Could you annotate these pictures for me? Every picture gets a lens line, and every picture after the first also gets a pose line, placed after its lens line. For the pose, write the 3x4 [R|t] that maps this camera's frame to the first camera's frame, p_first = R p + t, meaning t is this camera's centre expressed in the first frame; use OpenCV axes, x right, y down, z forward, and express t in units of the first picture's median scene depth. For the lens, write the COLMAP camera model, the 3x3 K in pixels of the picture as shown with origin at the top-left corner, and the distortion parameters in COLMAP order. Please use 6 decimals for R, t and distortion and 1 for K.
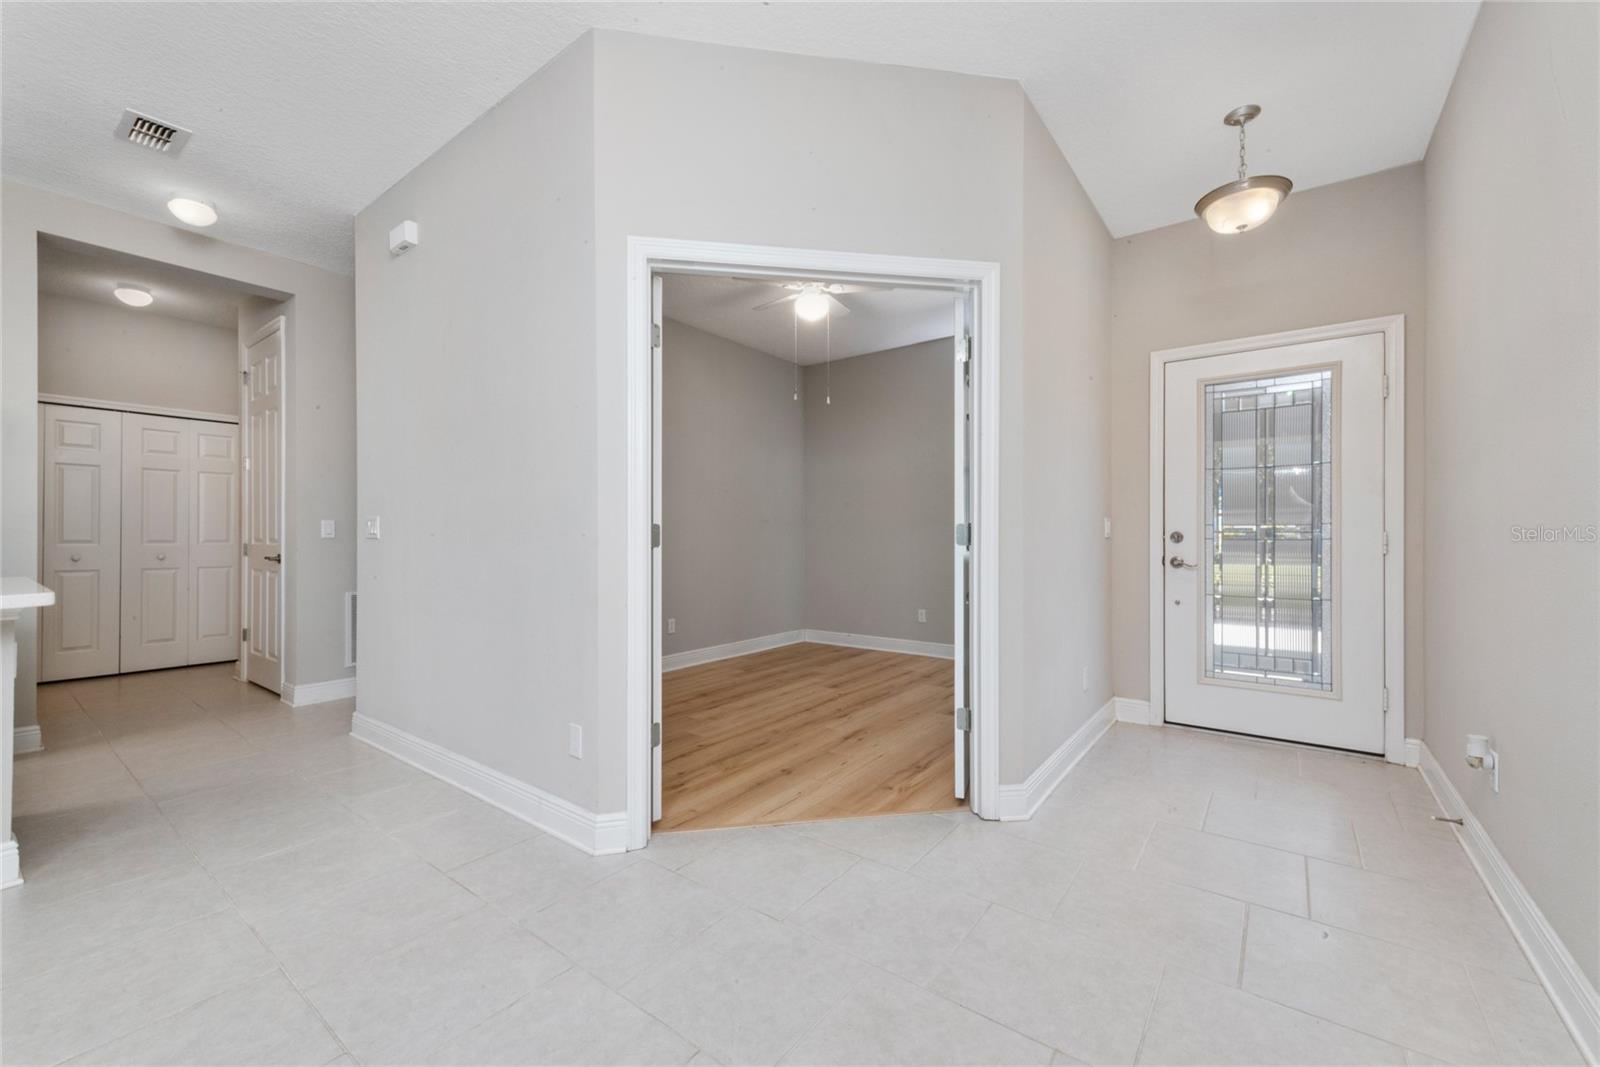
lens RADIAL K [[631.4, 0, 800.0], [0, 631.4, 533.5], [0, 0, 1]] dist [0.000881, 0.000153]
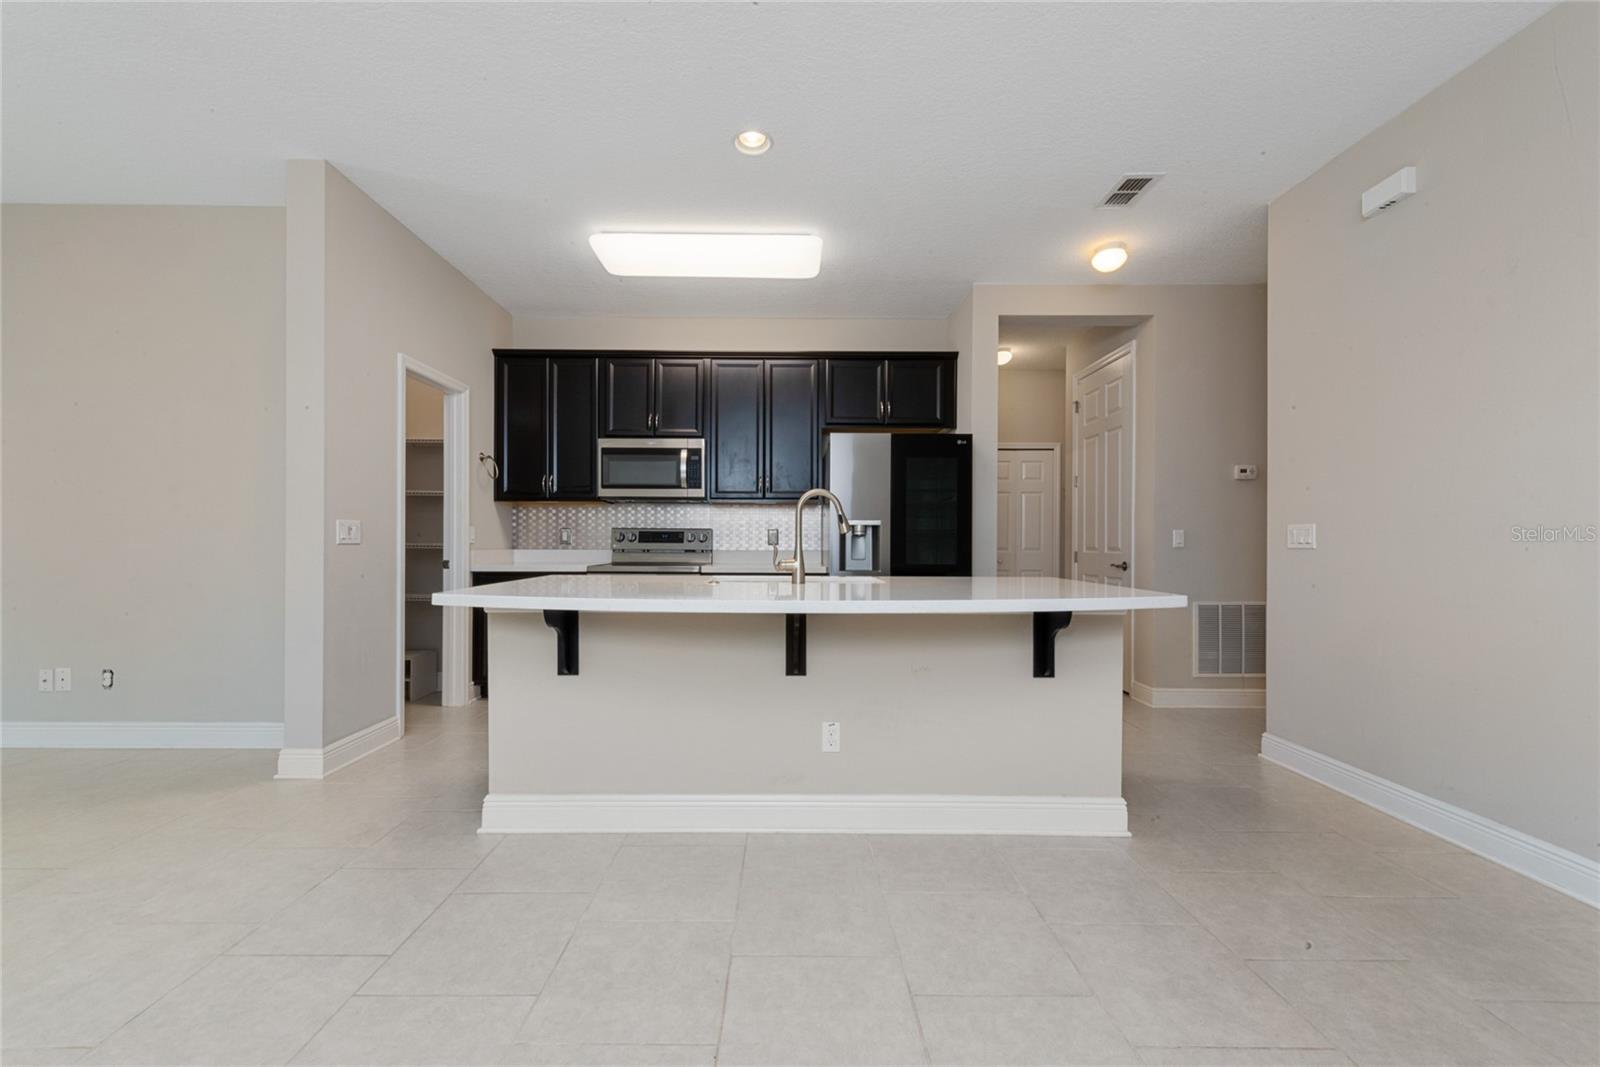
lens RADIAL K [[628.4, 0, 797.0], [0, 628.4, 541.4], [0, 0, 1]] dist [0.000968, 0.000043]
pose [[0.601442, -0.002781, -0.798912, -0.443045], [0.002426, 0.999996, -0.001654, -0.003465], [0.798913, -0.000944, 0.601446, -0.142079]]
